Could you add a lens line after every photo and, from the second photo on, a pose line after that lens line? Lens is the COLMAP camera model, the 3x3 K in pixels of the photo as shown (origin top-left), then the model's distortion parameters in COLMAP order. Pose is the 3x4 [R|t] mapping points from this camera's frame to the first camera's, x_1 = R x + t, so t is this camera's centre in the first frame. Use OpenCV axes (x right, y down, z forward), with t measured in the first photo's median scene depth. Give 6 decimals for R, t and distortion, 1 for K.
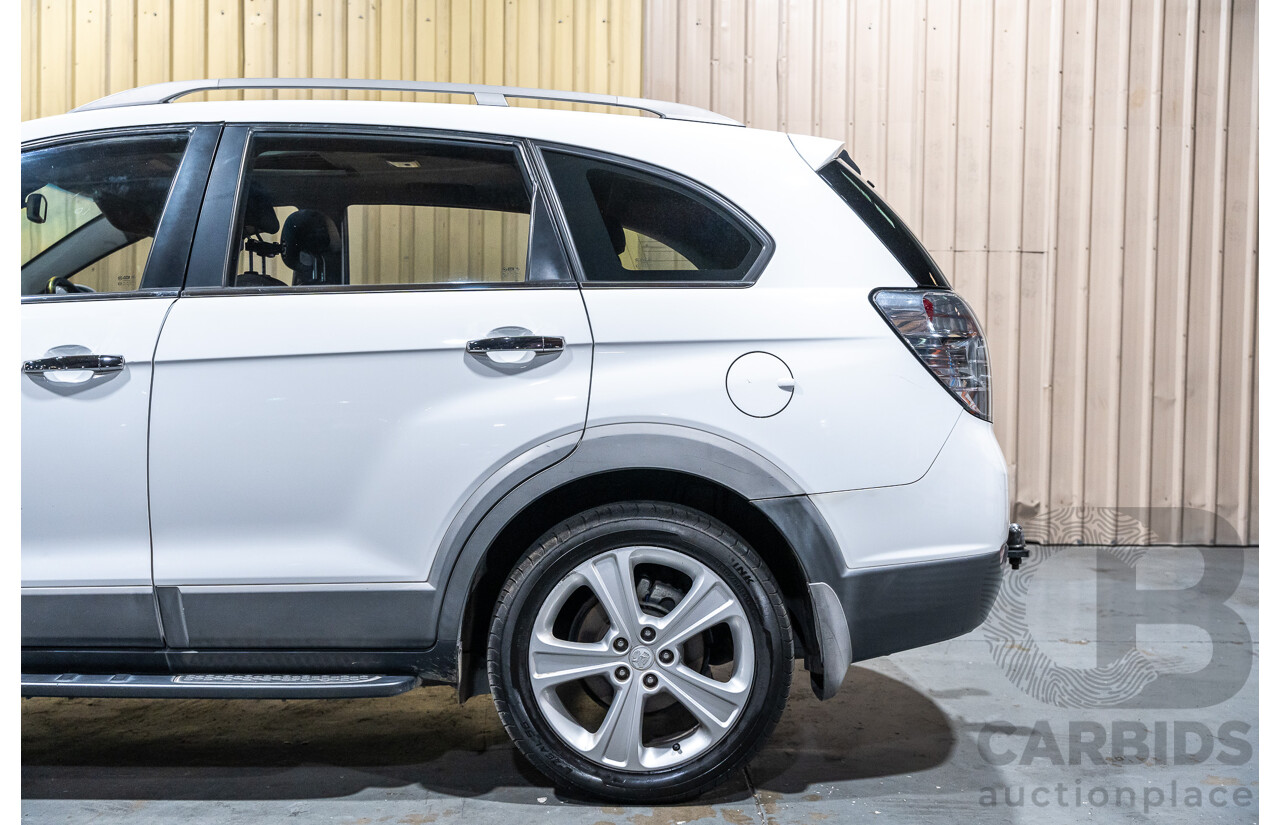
lens RADIAL K [[1900.2, 0, 623.1], [0, 1900.2, 416.4], [0, 0, 1]] dist [0.028404, 0.082866]
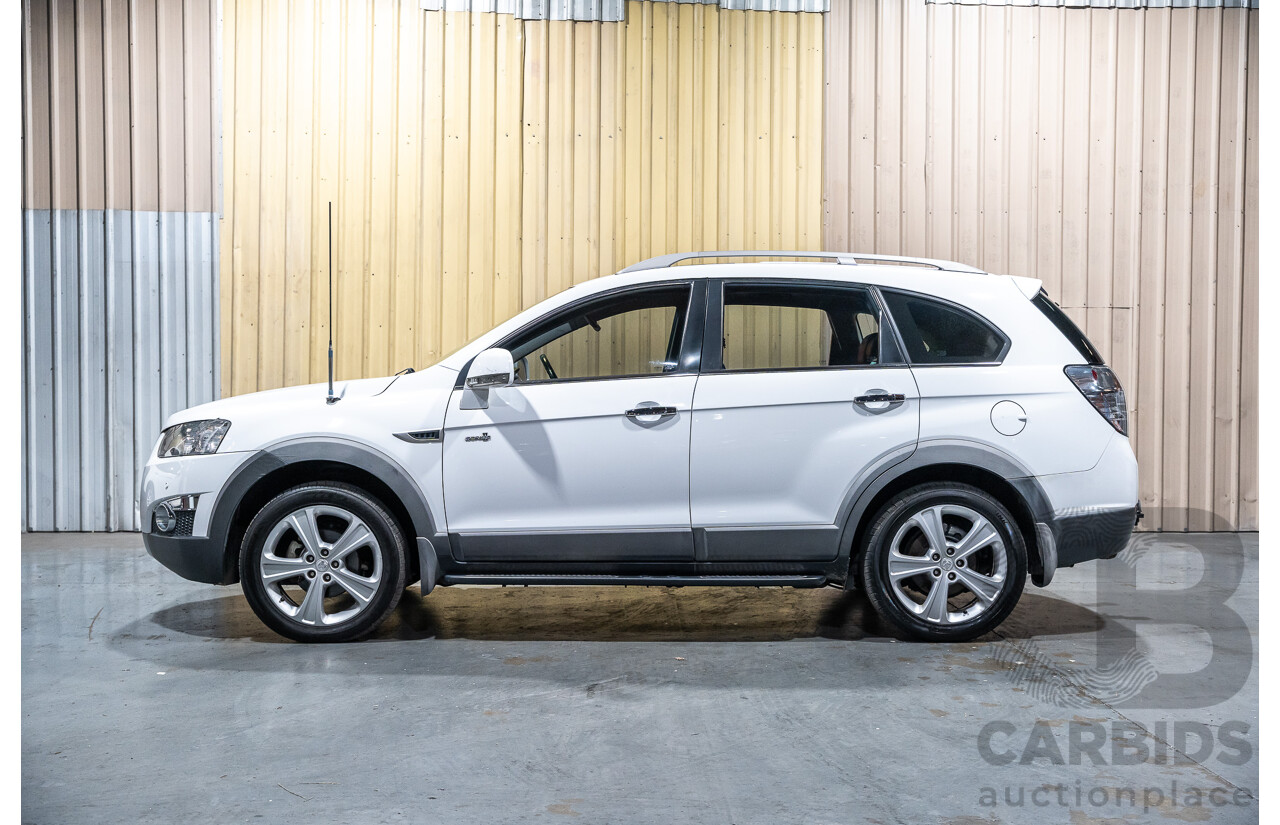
lens RADIAL K [[1758.9, 0, 694.4], [0, 1758.9, 415.0], [0, 0, 1]] dist [0.017745, 0.089973]
pose [[0.999846, -0.009821, -0.014544, -0.209906], [0.009642, 0.999878, -0.012284, -0.001604], [0.014663, 0.012142, 0.999819, -0.734926]]
